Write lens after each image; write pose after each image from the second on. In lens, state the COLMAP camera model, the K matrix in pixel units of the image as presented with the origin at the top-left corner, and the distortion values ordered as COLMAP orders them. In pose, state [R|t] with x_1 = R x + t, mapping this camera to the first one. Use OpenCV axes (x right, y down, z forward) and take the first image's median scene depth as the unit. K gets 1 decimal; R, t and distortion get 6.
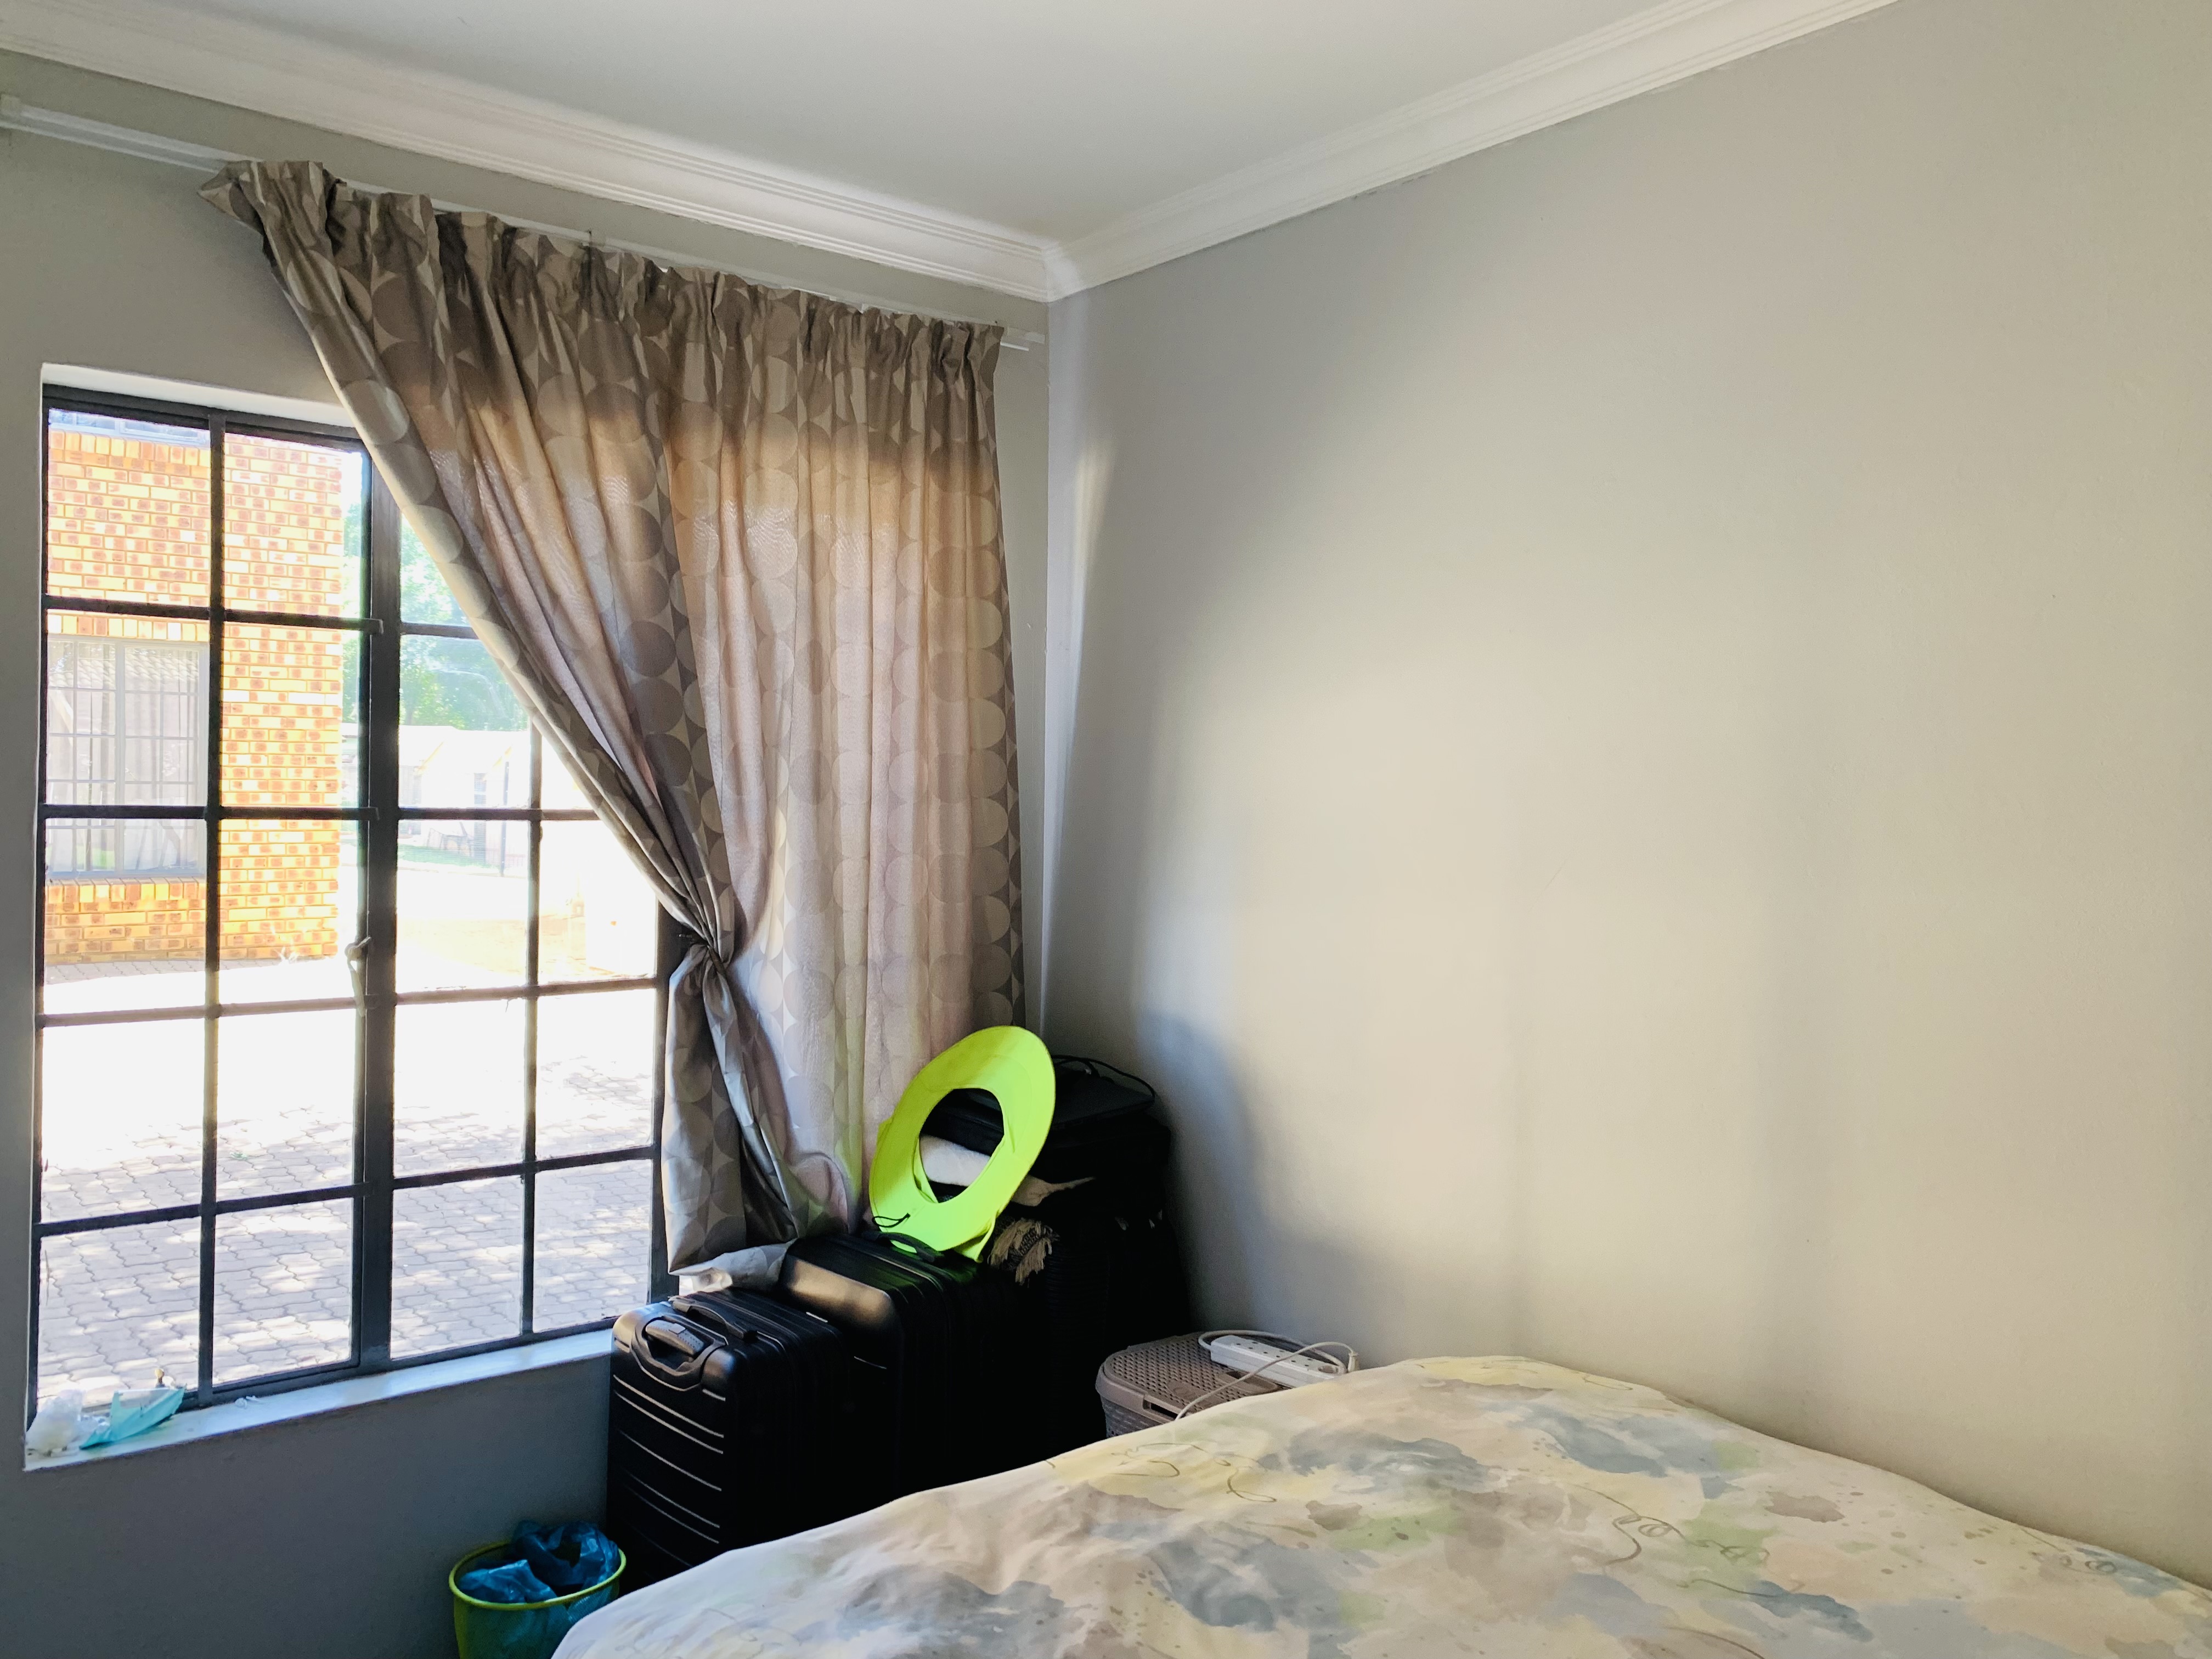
lens RADIAL K [[1664.9, 0, 1101.8], [0, 1664.9, 830.4], [0, 0, 1]] dist [0.024108, -0.013945]
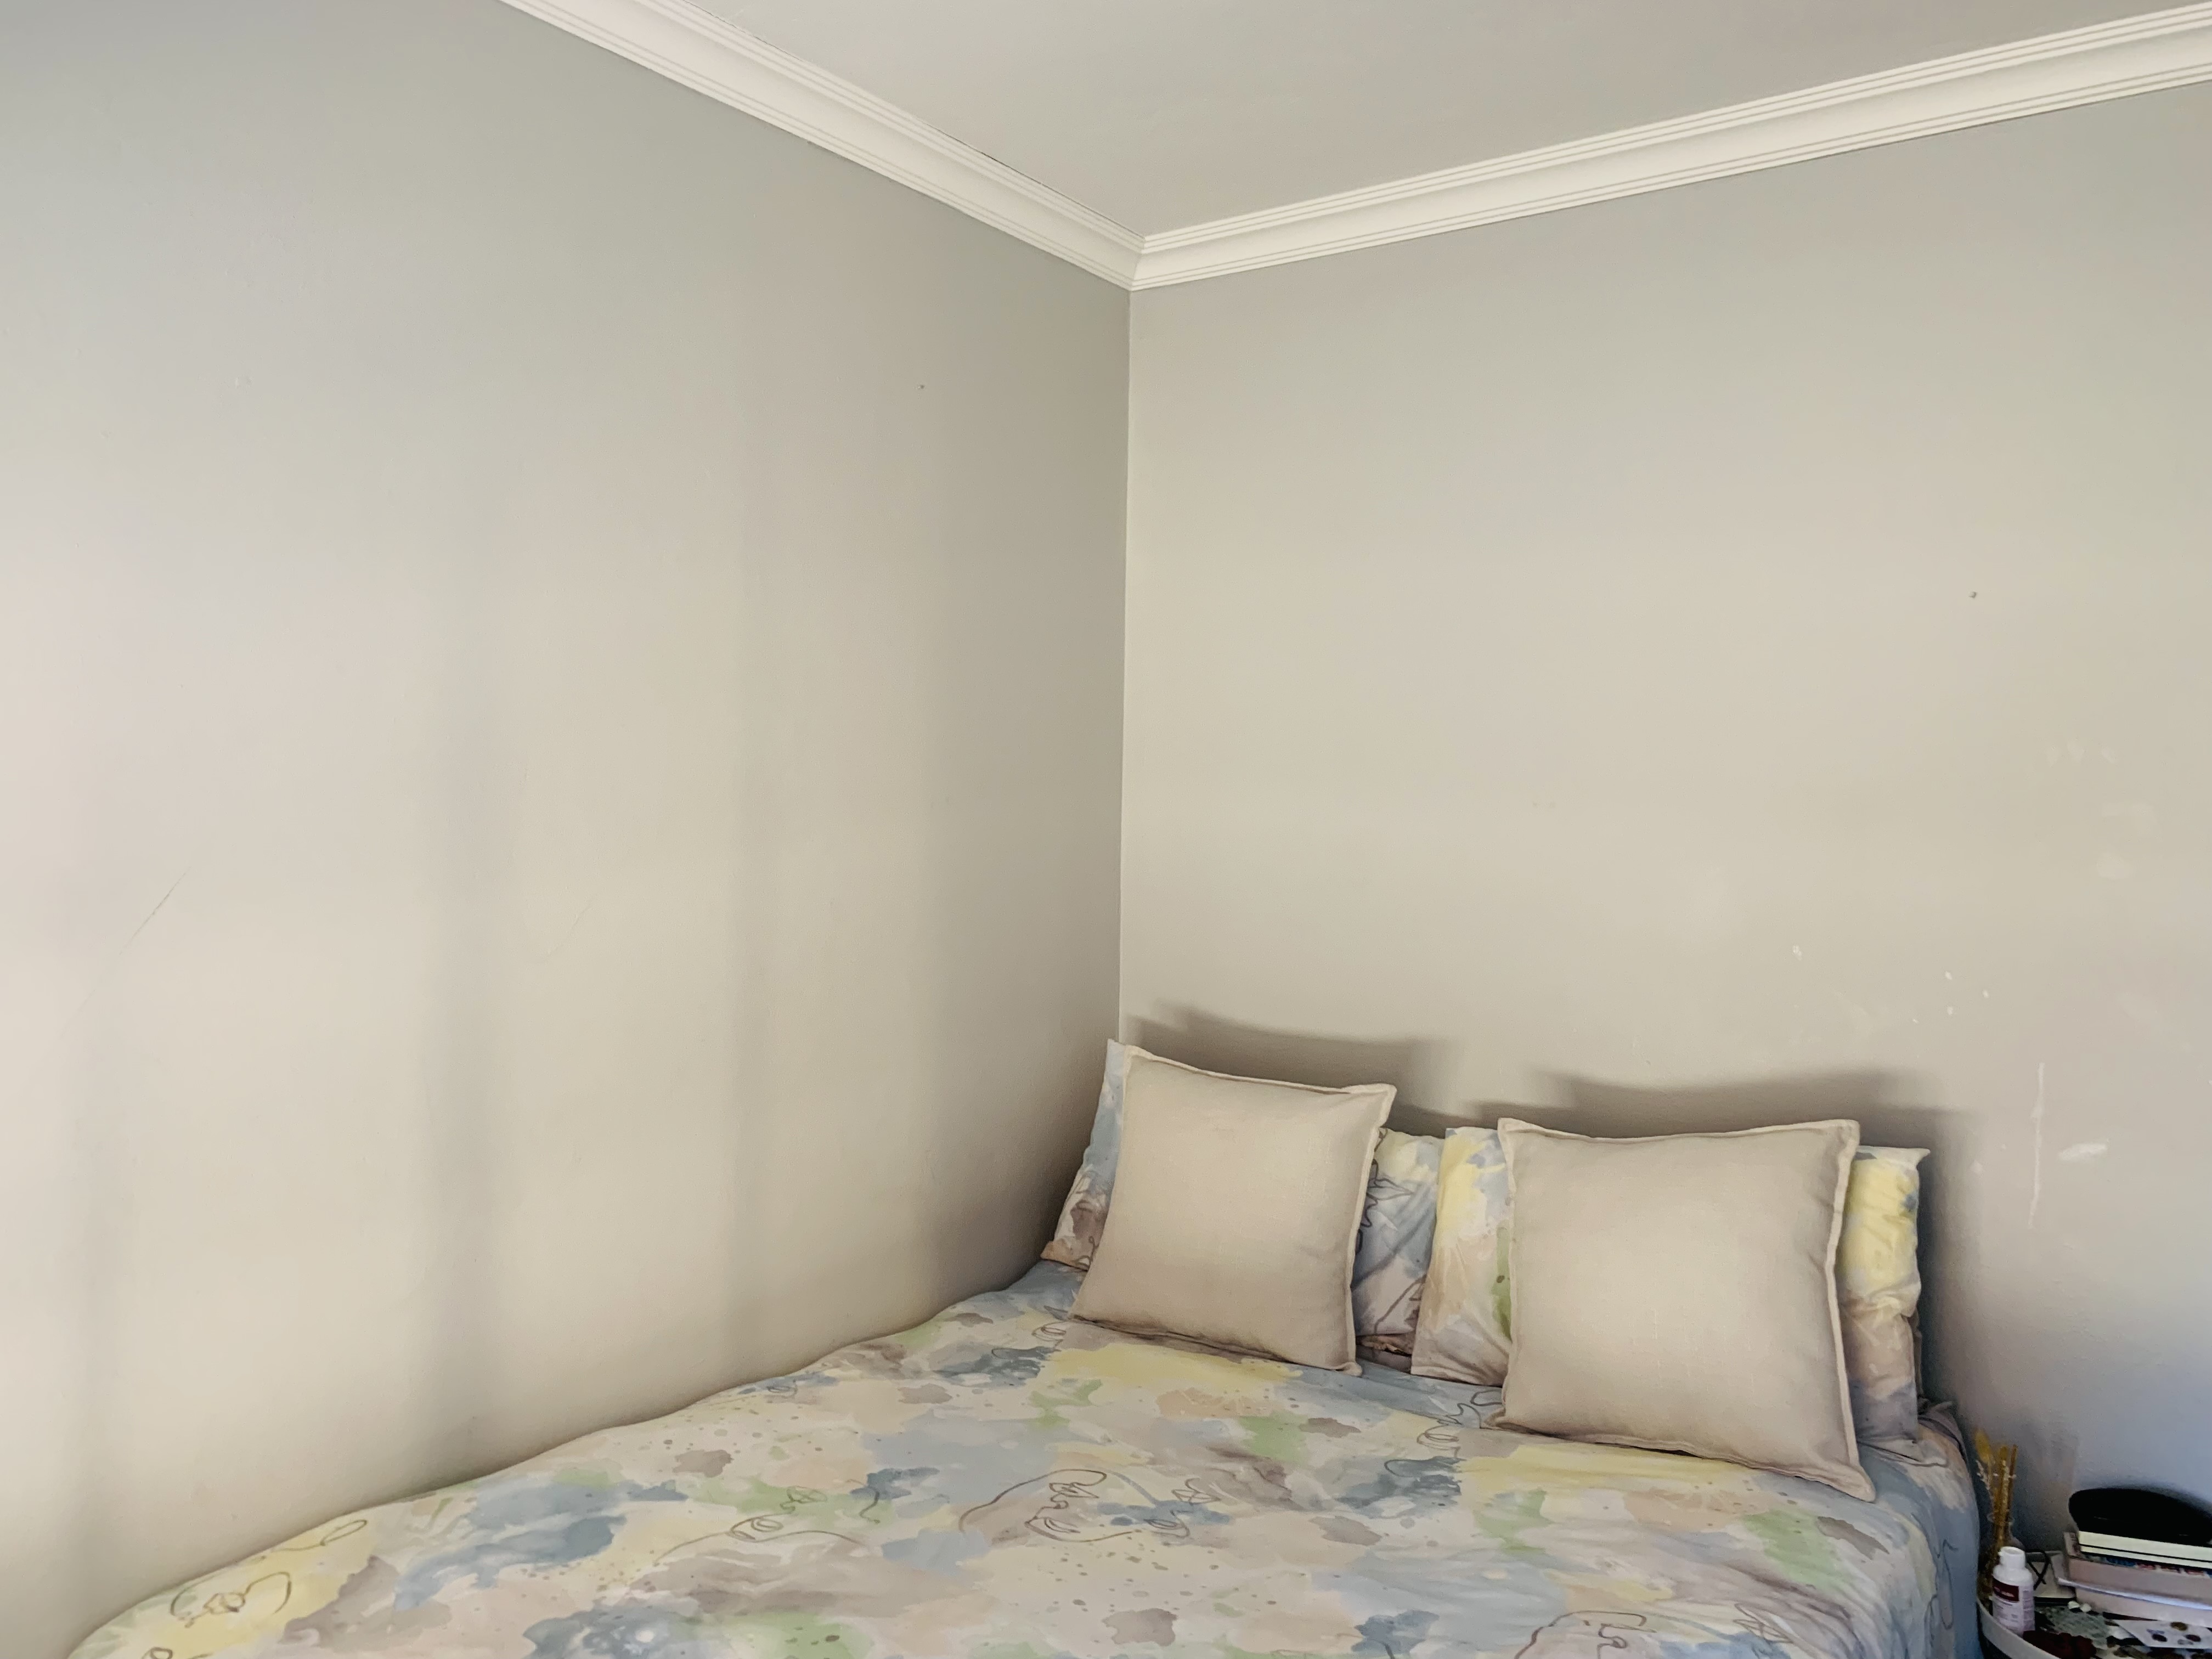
lens RADIAL K [[1664.9, 0, 1101.2], [0, 1664.9, 827.0], [0, 0, 1]] dist [0.024108, -0.013945]
pose [[-0.283194, -0.026061, 0.958708, -0.653044], [-0.010041, 0.999657, 0.024208, -0.031852], [-0.959010, -0.002771, -0.283359, 1.030783]]
